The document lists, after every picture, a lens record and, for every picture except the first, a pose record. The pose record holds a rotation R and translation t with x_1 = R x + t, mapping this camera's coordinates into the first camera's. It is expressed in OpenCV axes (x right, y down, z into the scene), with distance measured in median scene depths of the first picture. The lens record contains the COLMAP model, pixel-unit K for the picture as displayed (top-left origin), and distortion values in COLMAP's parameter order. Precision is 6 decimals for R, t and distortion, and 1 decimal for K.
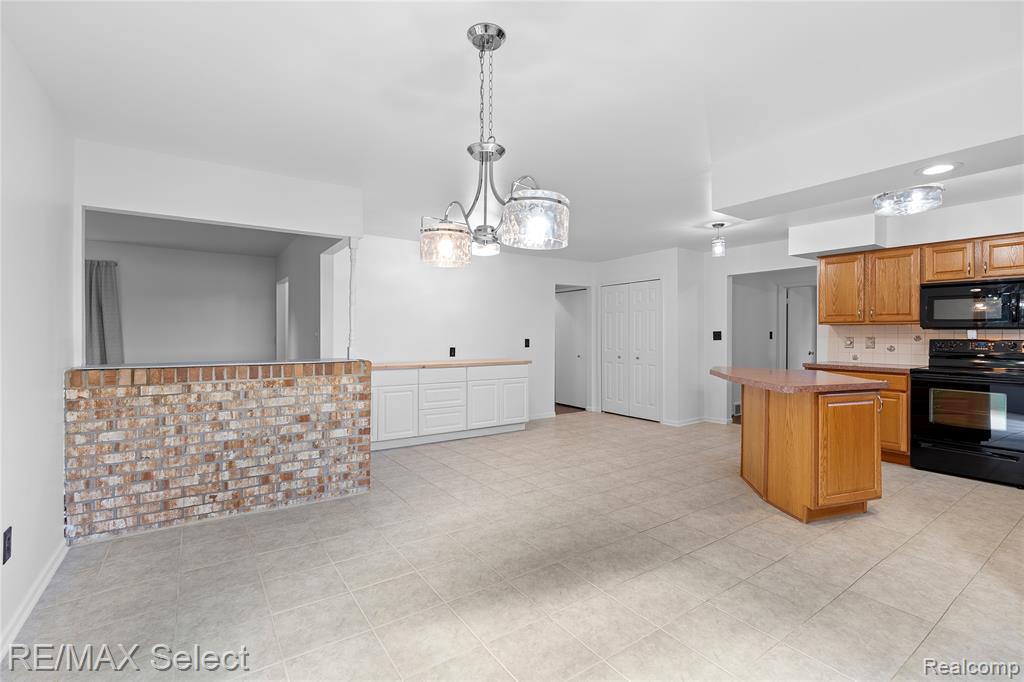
lens RADIAL K [[461.0, 0, 518.5], [0, 461.0, 331.7], [0, 0, 1]] dist [-0.015965, 0.006836]
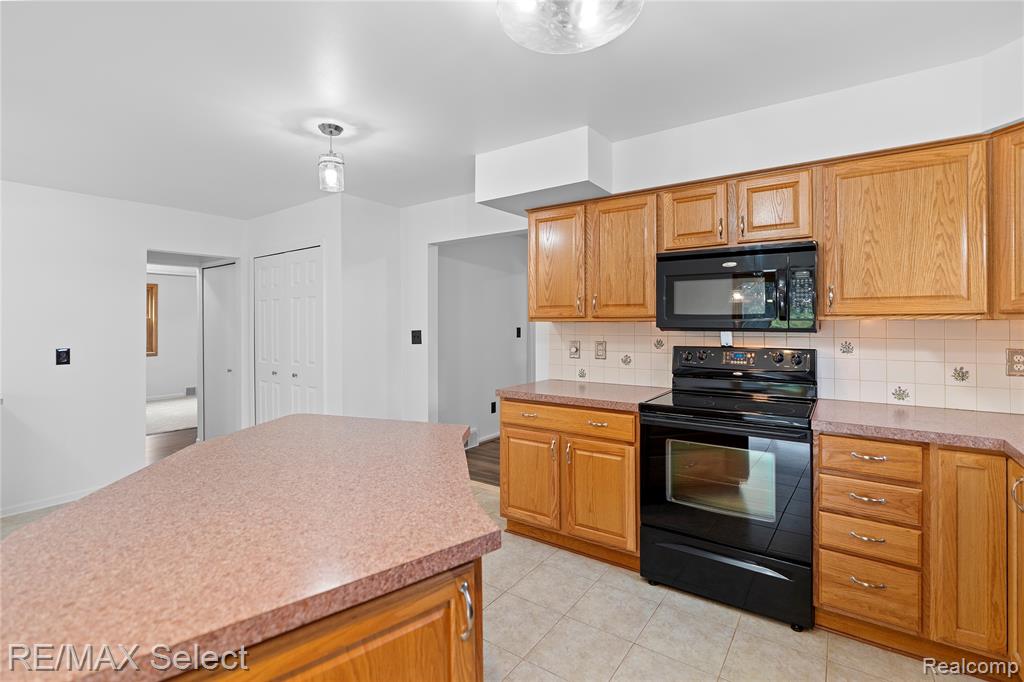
lens RADIAL K [[461.0, 0, 523.6], [0, 461.0, 319.2], [0, 0, 1]] dist [-0.015965, 0.006836]
pose [[0.936904, -0.004557, 0.349557, 0.608692], [0.006441, 0.999970, -0.004226, -0.022927], [-0.349527, 0.006211, 0.936906, 0.601611]]
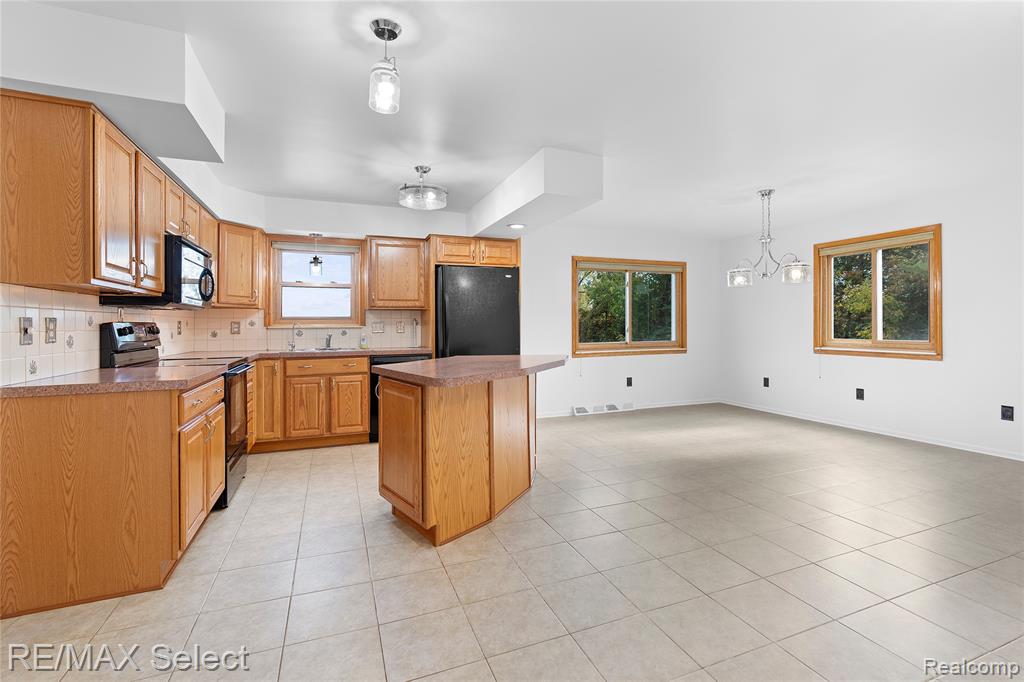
lens RADIAL K [[461.0, 0, 522.9], [0, 461.0, 323.2], [0, 0, 1]] dist [-0.015965, 0.006836]
pose [[-0.975041, 0.001497, 0.222020, 0.313243], [0.000322, 0.999986, -0.005330, 0.026485], [-0.222024, -0.005126, -0.975028, 1.799979]]
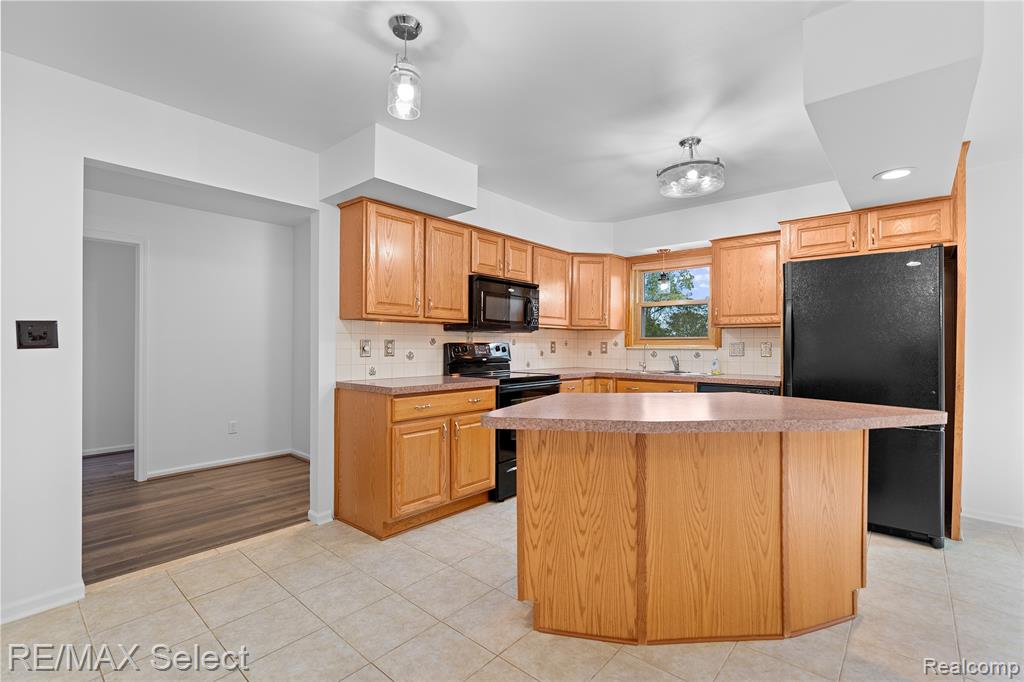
lens RADIAL K [[461.0, 0, 520.1], [0, 461.0, 335.9], [0, 0, 1]] dist [-0.015965, 0.006836]
pose [[-0.243755, 0.013161, 0.969747, 0.080071], [-0.008551, 0.999840, -0.015718, 0.020485], [-0.969799, -0.012124, -0.243604, 1.331053]]
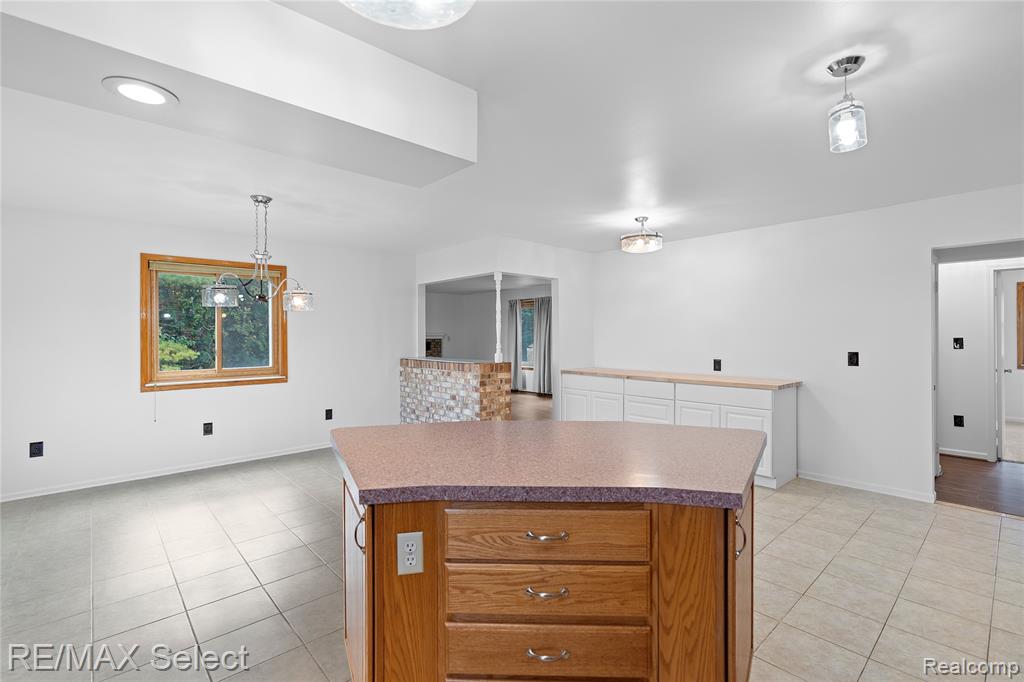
lens RADIAL K [[461.0, 0, 522.4], [0, 461.0, 331.9], [0, 0, 1]] dist [-0.015965, 0.006836]
pose [[0.139255, -0.011581, -0.990189, 1.021016], [0.009534, 0.999901, -0.010353, -0.015840], [0.990211, -0.007999, 0.139352, 0.912881]]
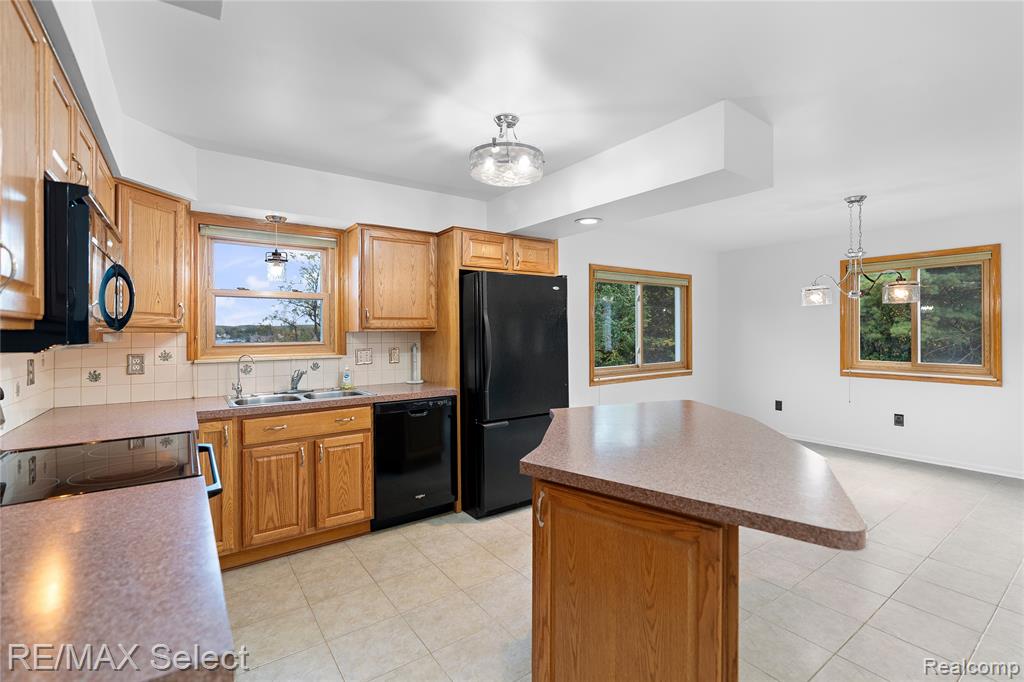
lens RADIAL K [[461.0, 0, 519.3], [0, 461.0, 327.6], [0, 0, 1]] dist [-0.015965, 0.006836]
pose [[-0.999800, 0.001111, -0.019987, 0.742874], [0.001302, 0.999954, -0.009535, -0.019955], [0.019975, -0.009560, -0.999755, 1.514018]]
